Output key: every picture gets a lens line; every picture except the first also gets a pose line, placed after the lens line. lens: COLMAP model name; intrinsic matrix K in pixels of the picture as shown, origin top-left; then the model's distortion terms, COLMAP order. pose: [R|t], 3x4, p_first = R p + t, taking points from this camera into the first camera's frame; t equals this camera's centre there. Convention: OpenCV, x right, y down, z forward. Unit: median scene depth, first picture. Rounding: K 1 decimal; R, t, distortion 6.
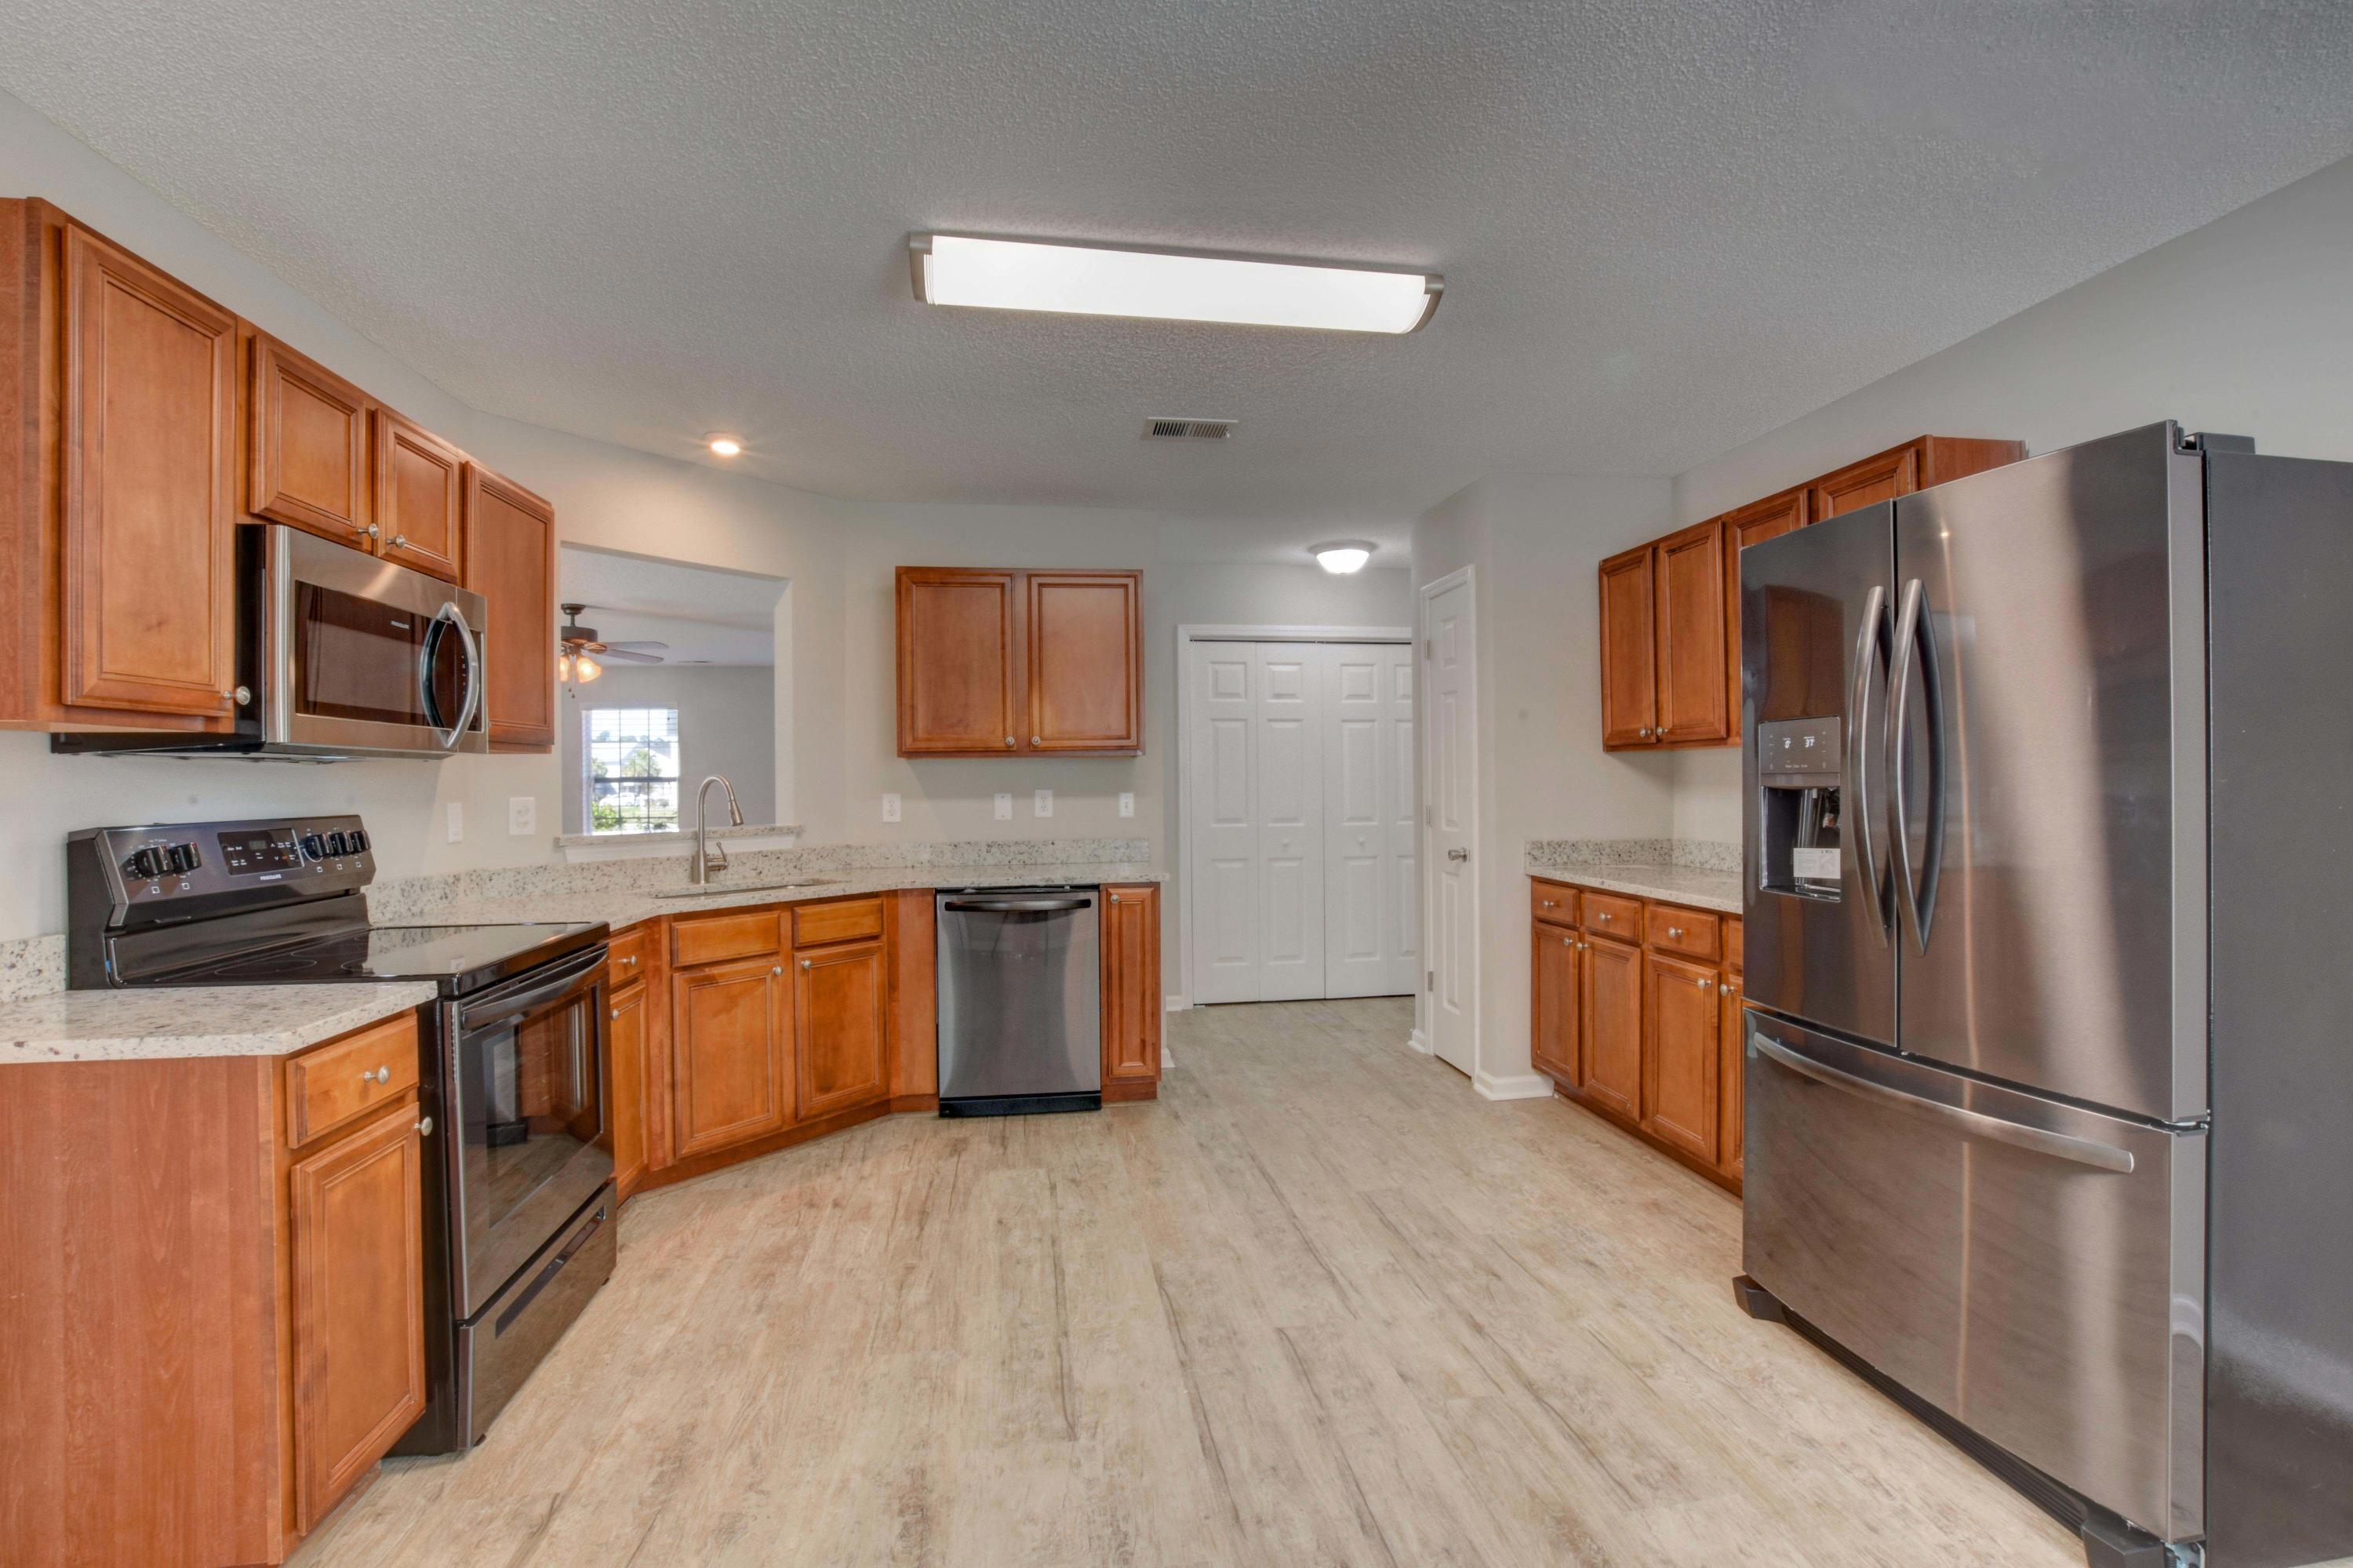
lens RADIAL K [[1037.8, 0, 1174.2], [0, 1037.8, 778.8], [0, 0, 1]] dist [-0.024070, 0.001308]
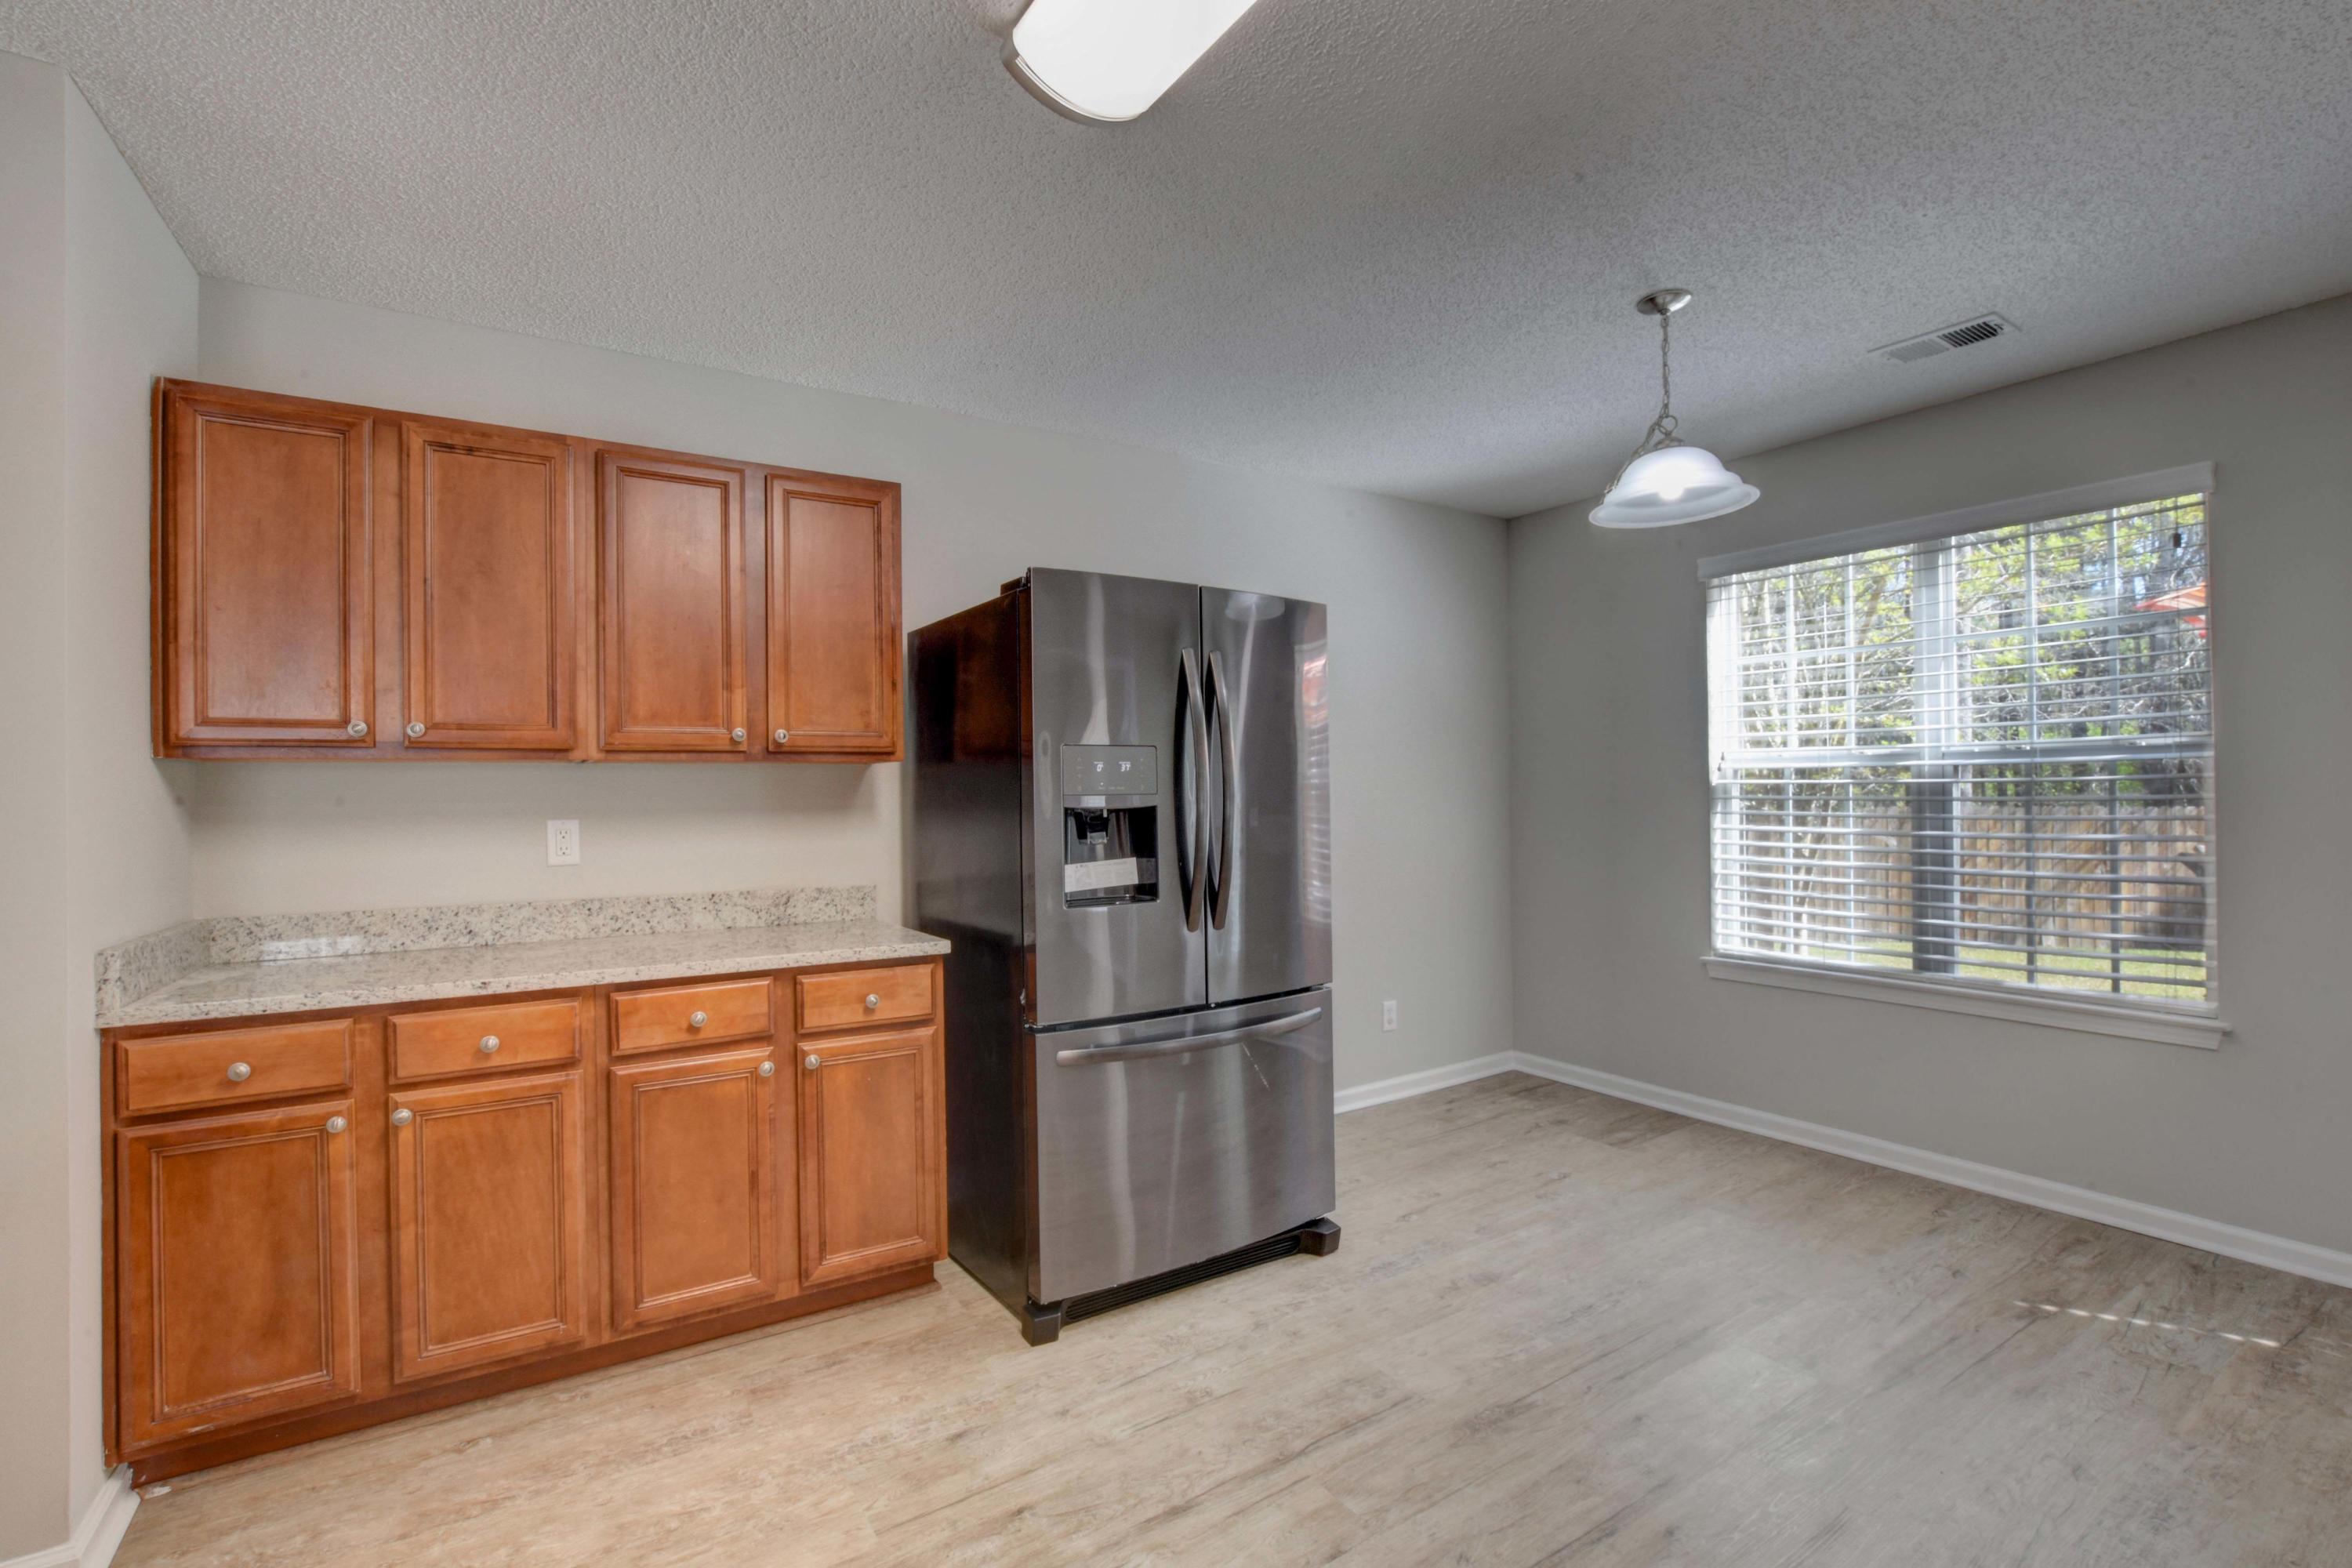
lens RADIAL K [[1037.4, 0, 1185.2], [0, 1037.4, 789.8], [0, 0, 1]] dist [-0.024070, 0.001308]
pose [[-0.414488, 0.024874, 0.909715, -0.304841], [0.015371, 0.999675, -0.020330, 0.009264], [-0.909925, 0.005557, -0.414735, 0.959024]]
